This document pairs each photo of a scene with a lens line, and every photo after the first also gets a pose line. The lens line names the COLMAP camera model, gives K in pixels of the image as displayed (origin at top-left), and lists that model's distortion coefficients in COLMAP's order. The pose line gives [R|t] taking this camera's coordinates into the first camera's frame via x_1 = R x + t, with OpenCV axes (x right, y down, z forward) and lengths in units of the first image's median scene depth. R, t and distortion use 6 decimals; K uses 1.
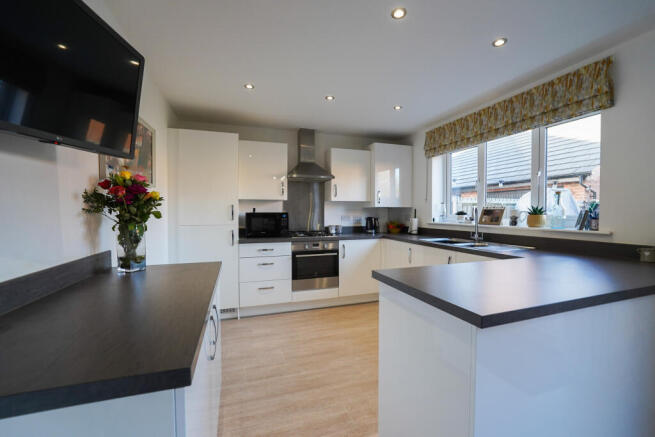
lens RADIAL K [[266.2, 0, 327.5], [0, 266.2, 218.5], [0, 0, 1]] dist [-0.000132, 0.000003]
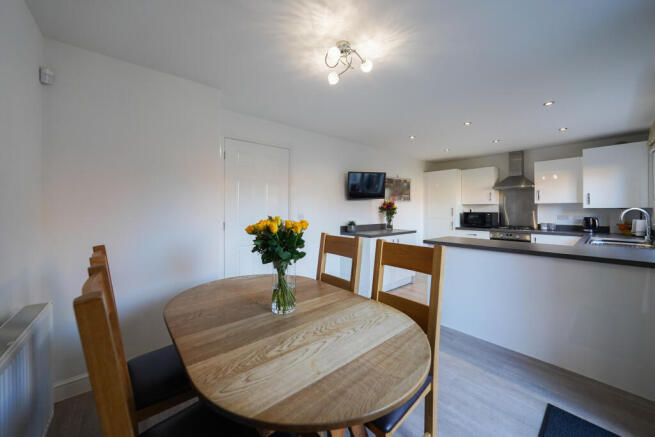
lens RADIAL K [[240.4, 0, 325.8], [0, 240.4, 210.0], [0, 0, 1]] dist [0.000064, 0.000023]
pose [[0.363764, 0.000066, -0.931491, 0.724844], [-0.023300, 0.999688, -0.009029, -0.001438], [0.931200, 0.024988, 0.363652, -0.349299]]
